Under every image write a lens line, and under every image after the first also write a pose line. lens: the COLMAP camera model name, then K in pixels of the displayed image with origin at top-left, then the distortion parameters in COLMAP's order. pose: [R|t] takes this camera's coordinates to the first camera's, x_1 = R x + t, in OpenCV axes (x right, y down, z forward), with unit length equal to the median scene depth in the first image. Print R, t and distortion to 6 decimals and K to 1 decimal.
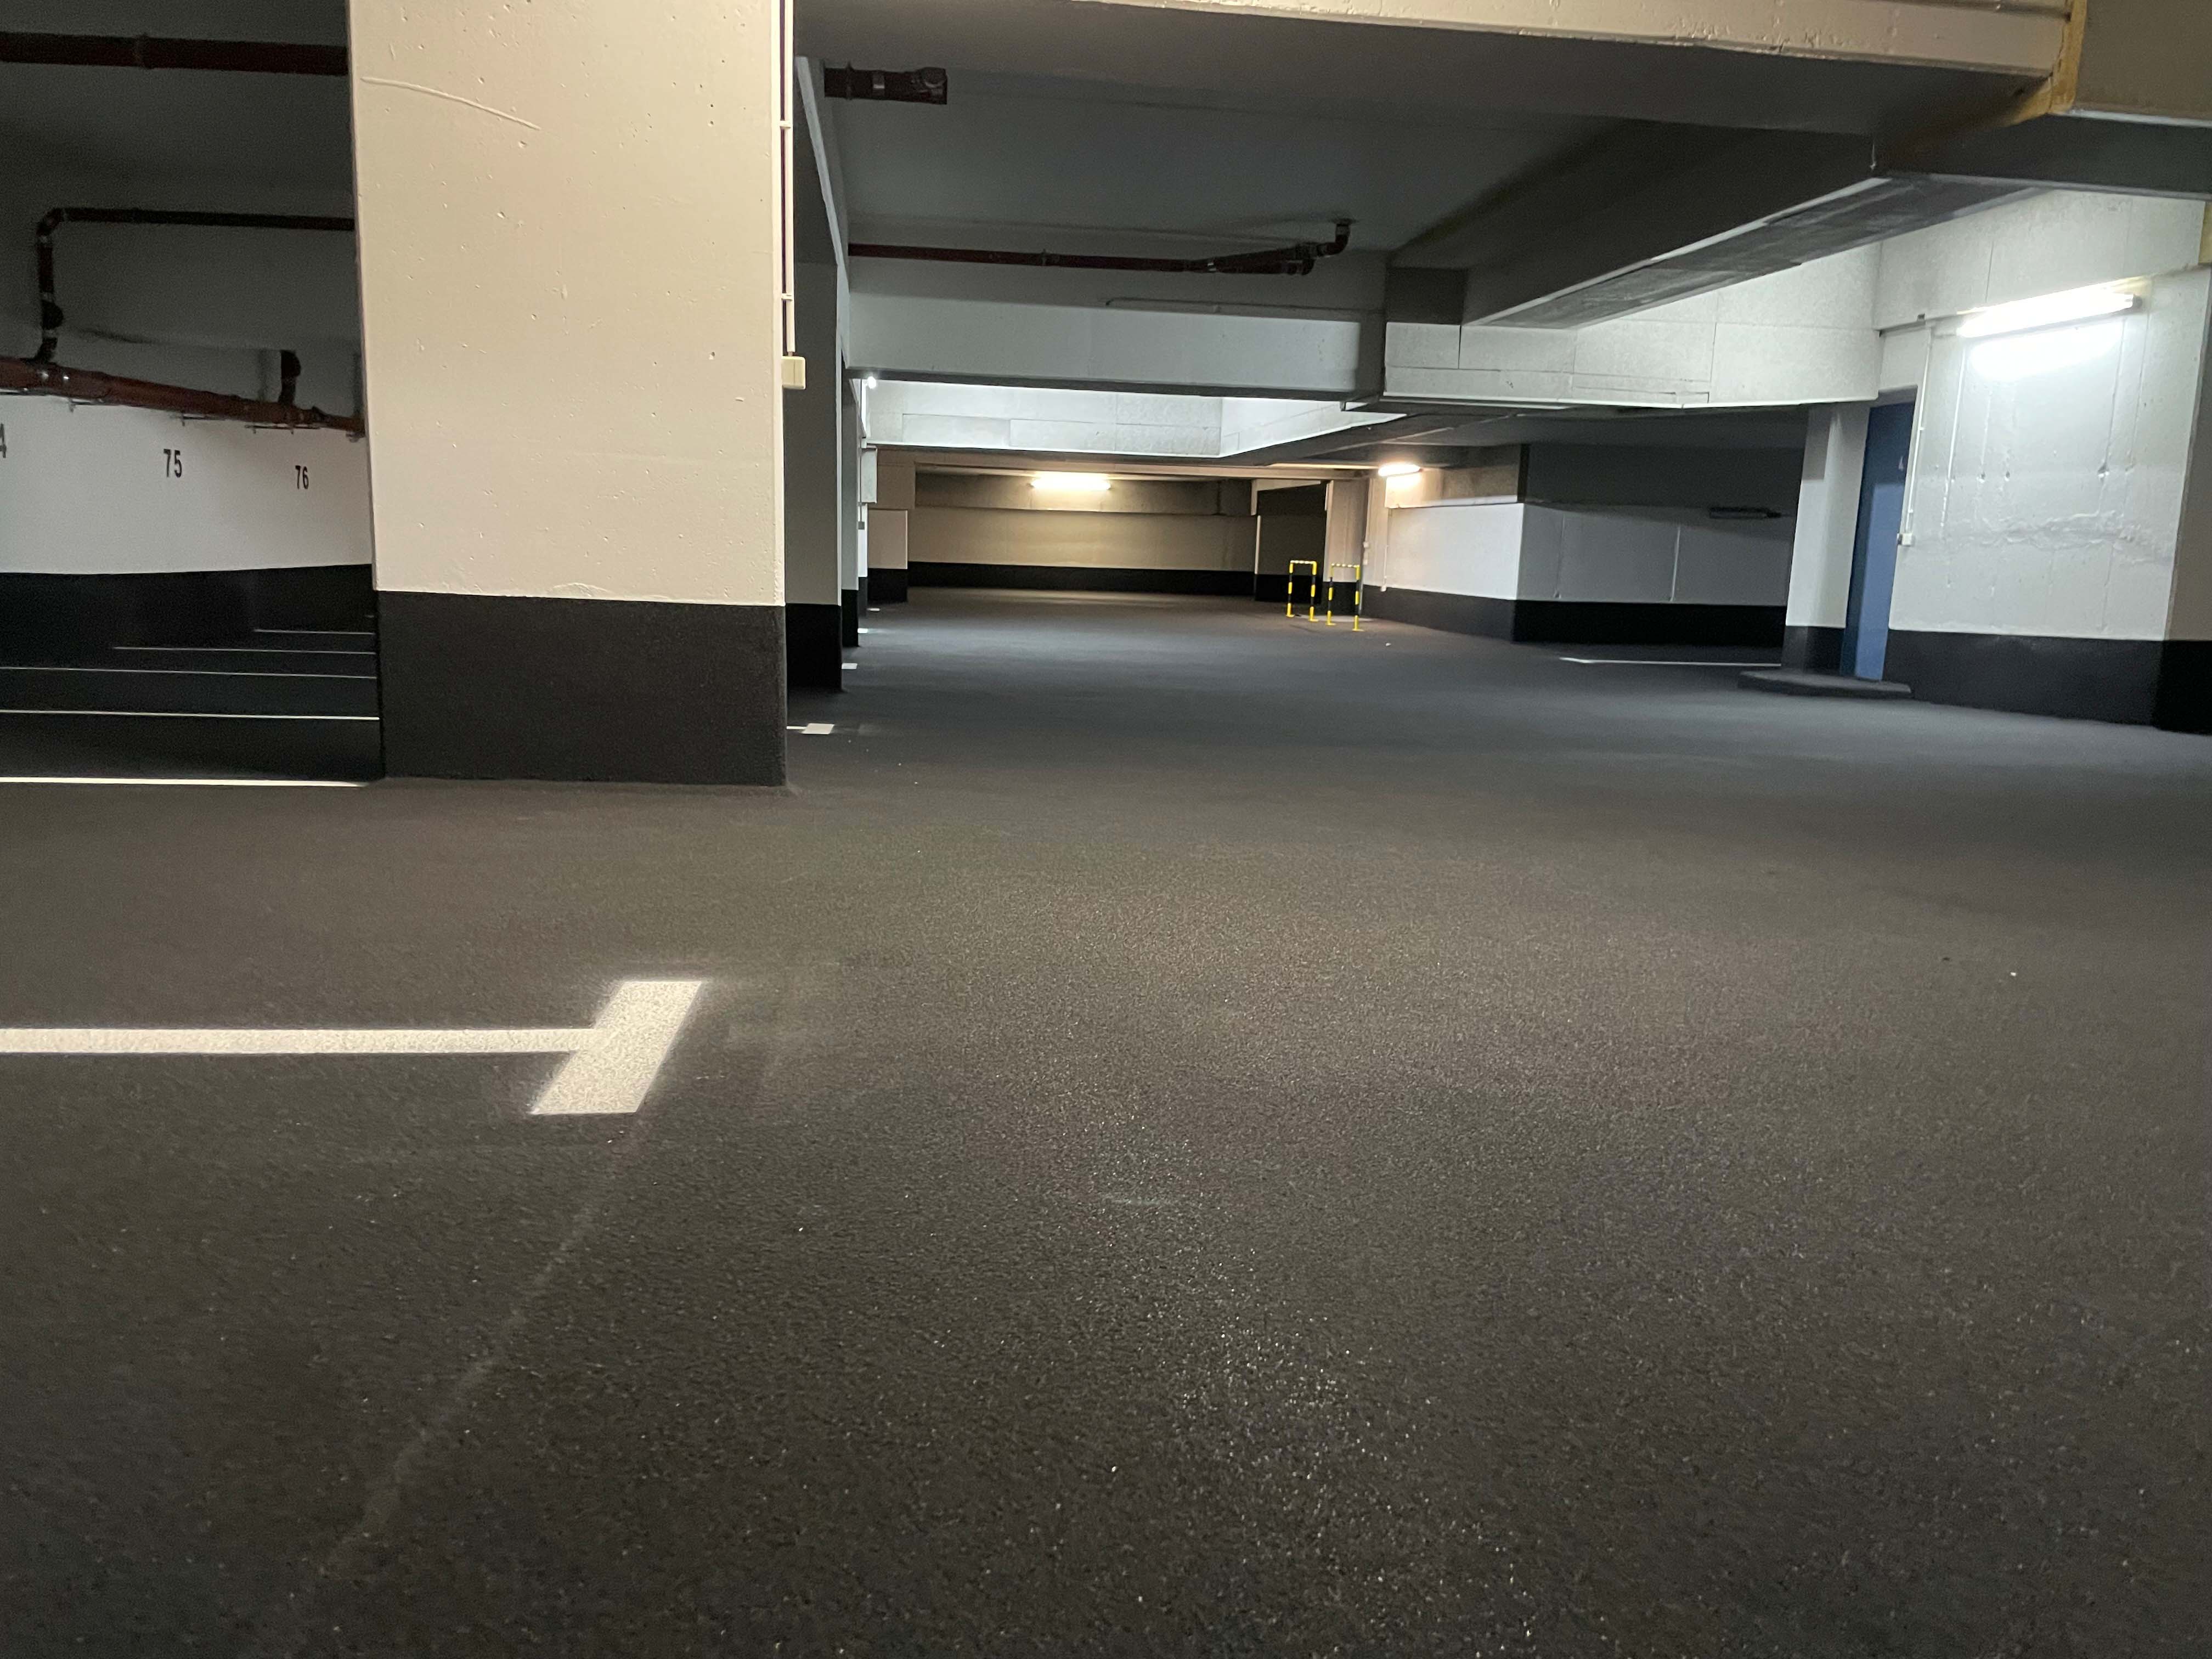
lens RADIAL K [[1690.5, 0, 1102.5], [0, 1690.5, 836.4], [0, 0, 1]] dist [-0.009528, -0.020122]
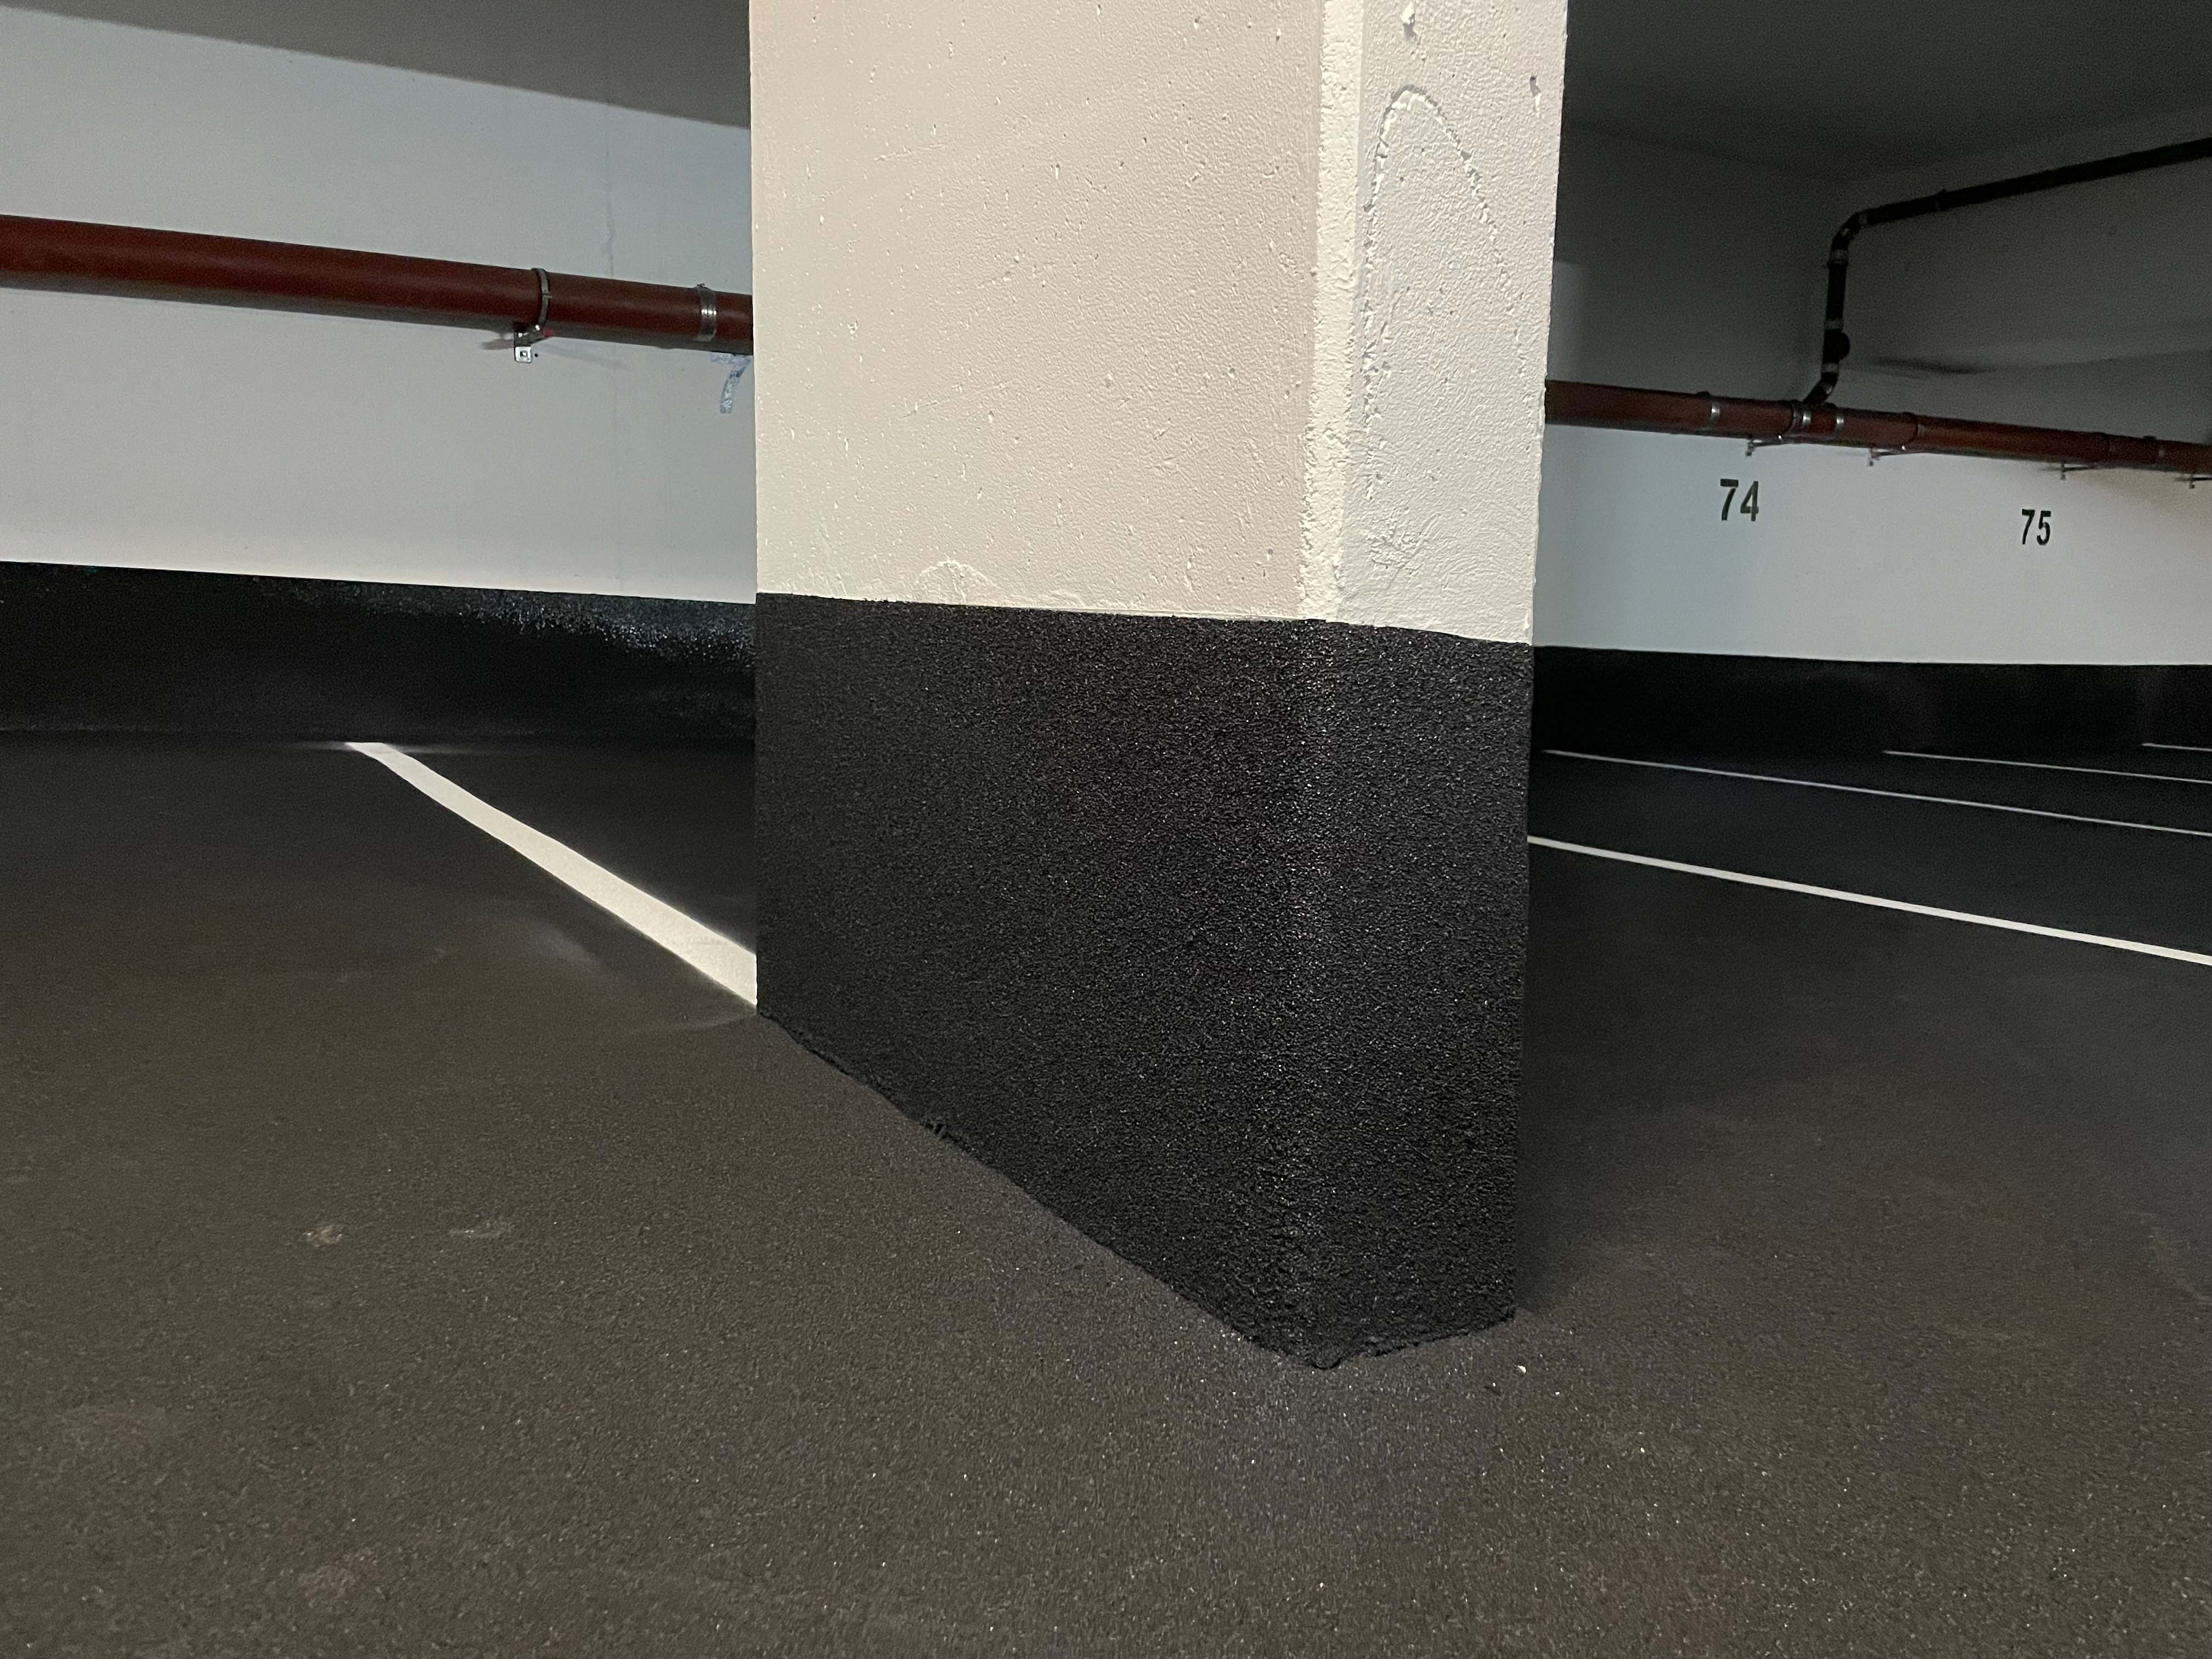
lens RADIAL K [[1690.5, 0, 1105.2], [0, 1690.5, 829.5], [0, 0, 1]] dist [-0.009528, -0.020122]
pose [[0.399294, 0.112328, -0.909916, 0.008029], [-0.169279, 0.984435, 0.047243, -0.049055], [0.901060, 0.135166, 0.412094, 0.323866]]
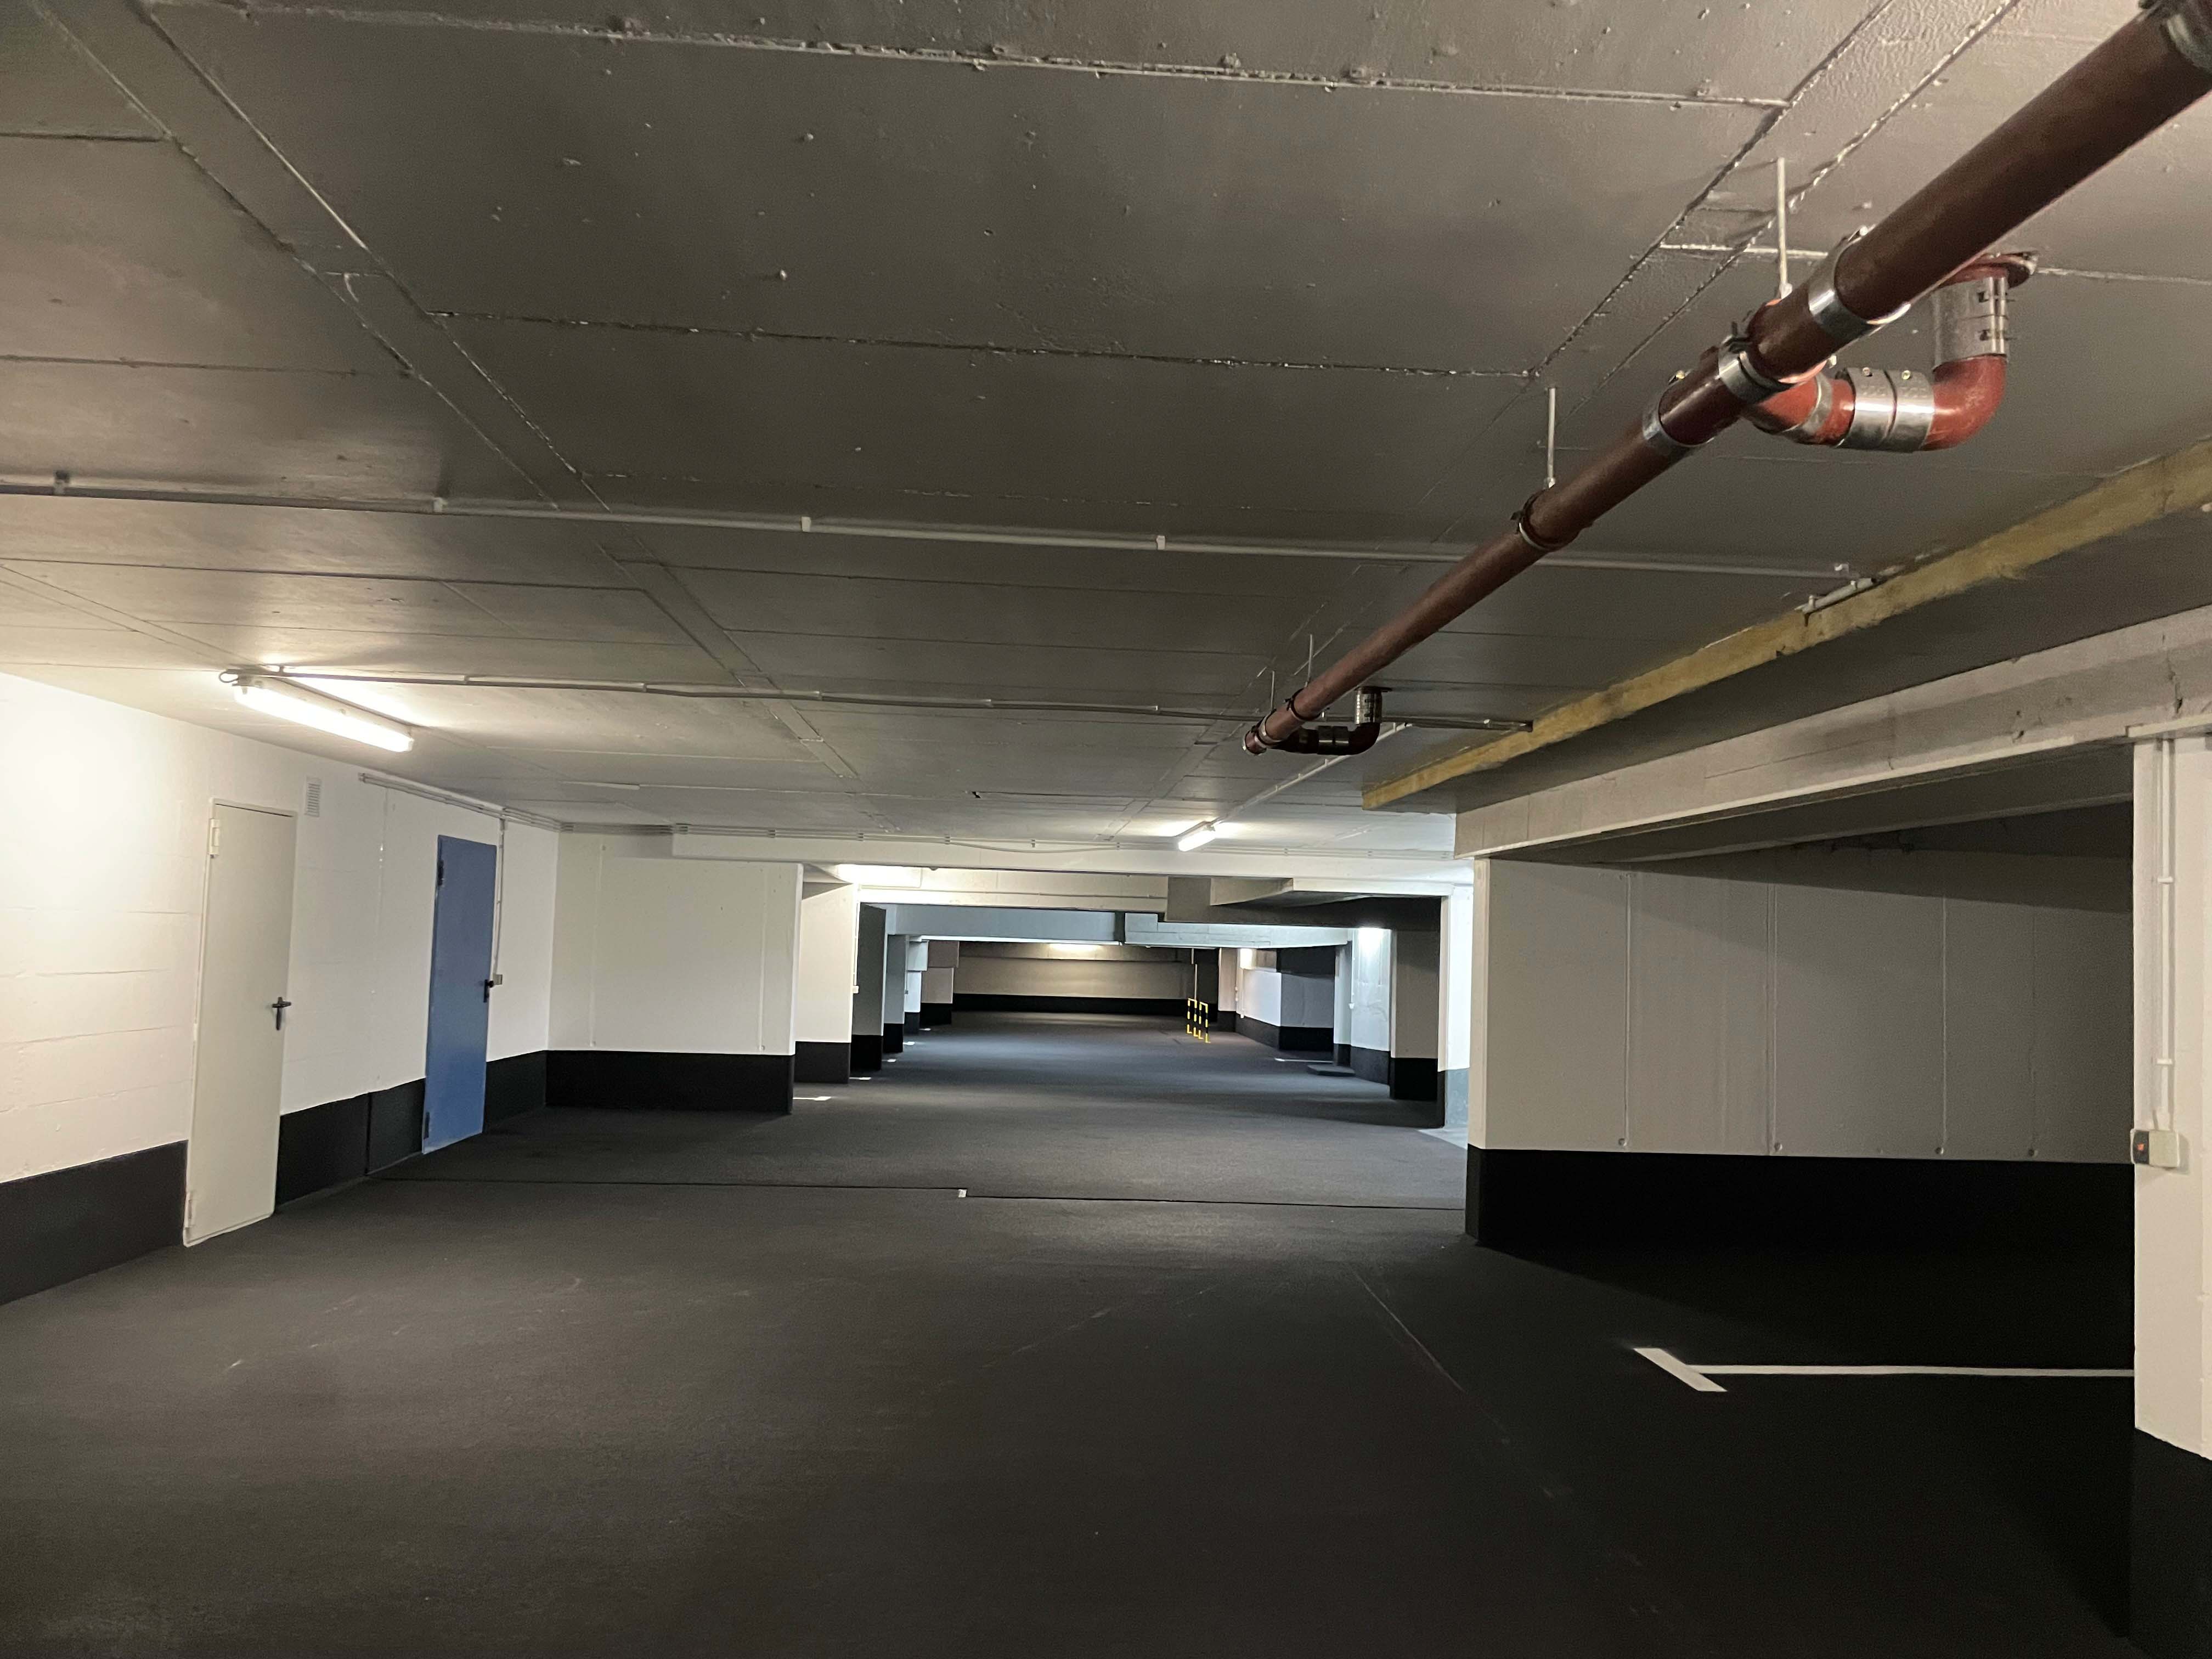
lens RADIAL K [[1690.5, 0, 1098.8], [0, 1690.5, 832.2], [0, 0, 1]] dist [-0.009528, -0.020122]
pose [[0.997871, -0.006313, -0.064912, 0.201776], [-0.009393, 0.971017, -0.238826, 0.103434], [0.064538, 0.238928, 0.968890, -0.918890]]
